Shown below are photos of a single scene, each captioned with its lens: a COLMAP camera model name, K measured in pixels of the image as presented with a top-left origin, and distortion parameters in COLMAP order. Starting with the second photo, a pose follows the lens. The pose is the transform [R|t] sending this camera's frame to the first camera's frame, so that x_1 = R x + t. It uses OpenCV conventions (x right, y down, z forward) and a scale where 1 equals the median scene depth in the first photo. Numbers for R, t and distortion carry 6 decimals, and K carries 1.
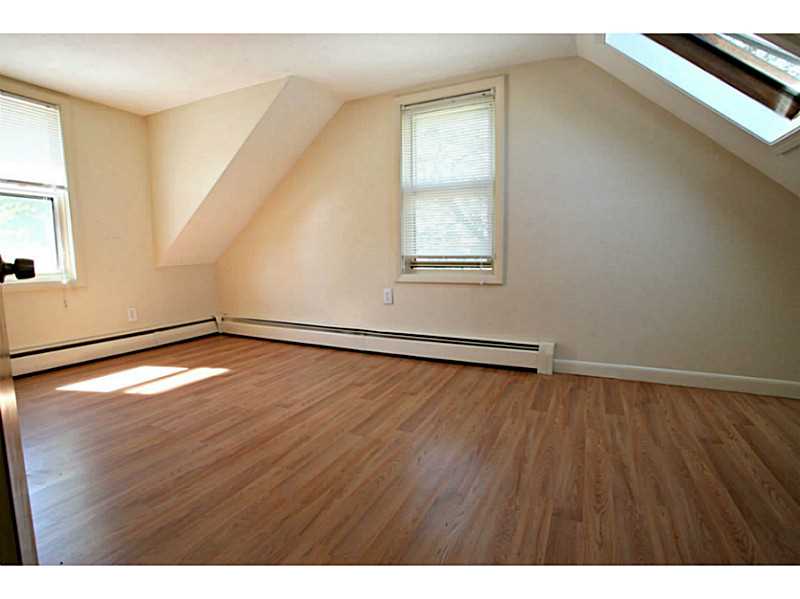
lens RADIAL K [[394.2, 0, 400.0], [0, 394.2, 299.5], [0, 0, 1]] dist [-0.062345, 0.029365]
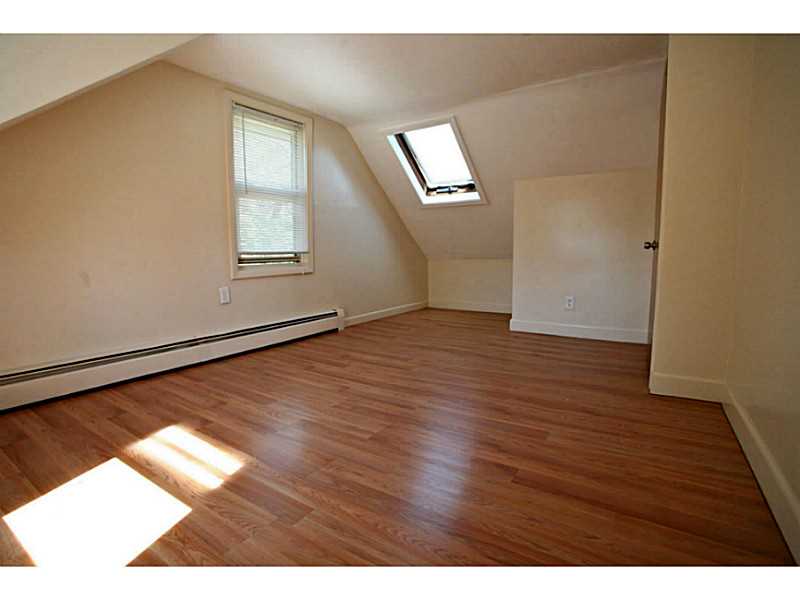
lens RADIAL K [[394.8, 0, 369.3], [0, 394.8, 300.3], [0, 0, 1]] dist [-0.056633, 0.029365]
pose [[0.207108, -0.113689, 0.971690, -1.056729], [0.130696, 0.987537, 0.087686, -0.040198], [-0.969549, 0.108836, 0.219386, 0.552006]]
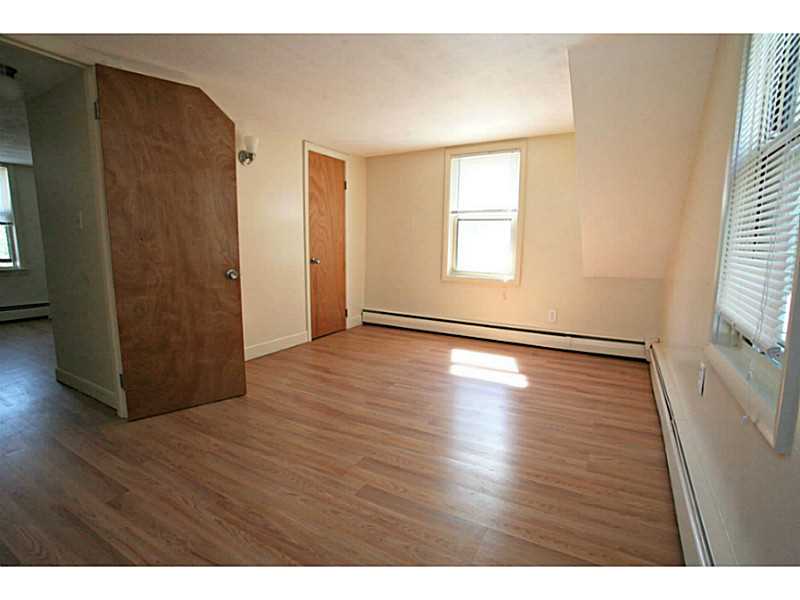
lens RADIAL K [[394.2, 0, 400.0], [0, 394.2, 300.0], [0, 0, 1]] dist [-0.062345, 0.029365]
pose [[-0.067012, 0.152200, -0.986075, 0.559297], [-0.127124, 0.978940, 0.159738, -0.162465], [0.989621, 0.136058, -0.046253, 0.748951]]
